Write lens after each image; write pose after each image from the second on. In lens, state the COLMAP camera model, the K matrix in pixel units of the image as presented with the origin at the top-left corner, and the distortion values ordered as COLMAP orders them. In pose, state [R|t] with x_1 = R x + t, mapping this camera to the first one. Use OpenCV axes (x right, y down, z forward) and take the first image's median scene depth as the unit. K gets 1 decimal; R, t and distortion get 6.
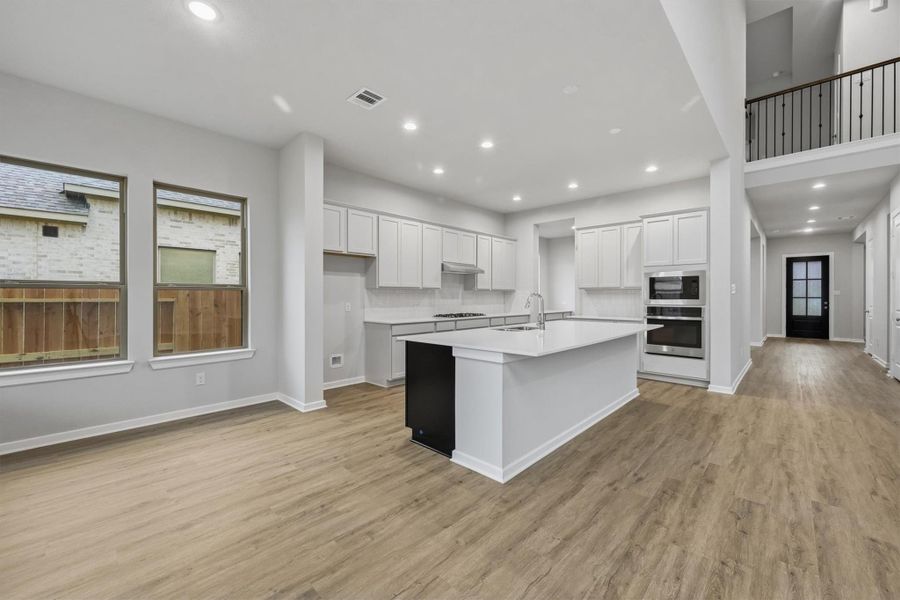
lens RADIAL K [[360.8, 0, 451.7], [0, 360.8, 298.4], [0, 0, 1]] dist [-0.000322, -0.000328]
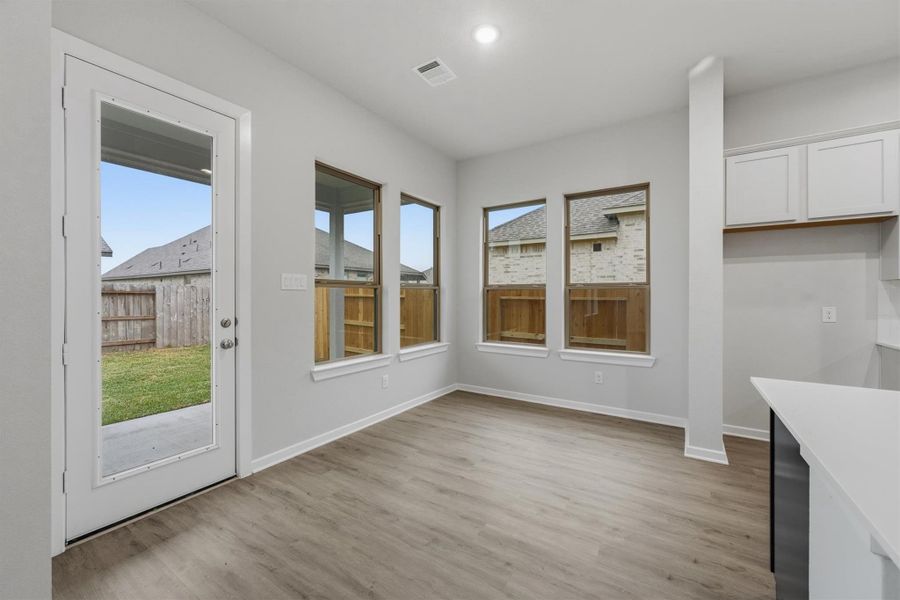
lens RADIAL K [[360.8, 0, 453.6], [0, 360.8, 293.6], [0, 0, 1]] dist [-0.000322, -0.000328]
pose [[0.181127, -0.004871, -0.983448, 0.219692], [-0.005994, 0.999964, -0.006057, -0.002198], [0.983441, 0.006992, 0.181091, 0.414872]]
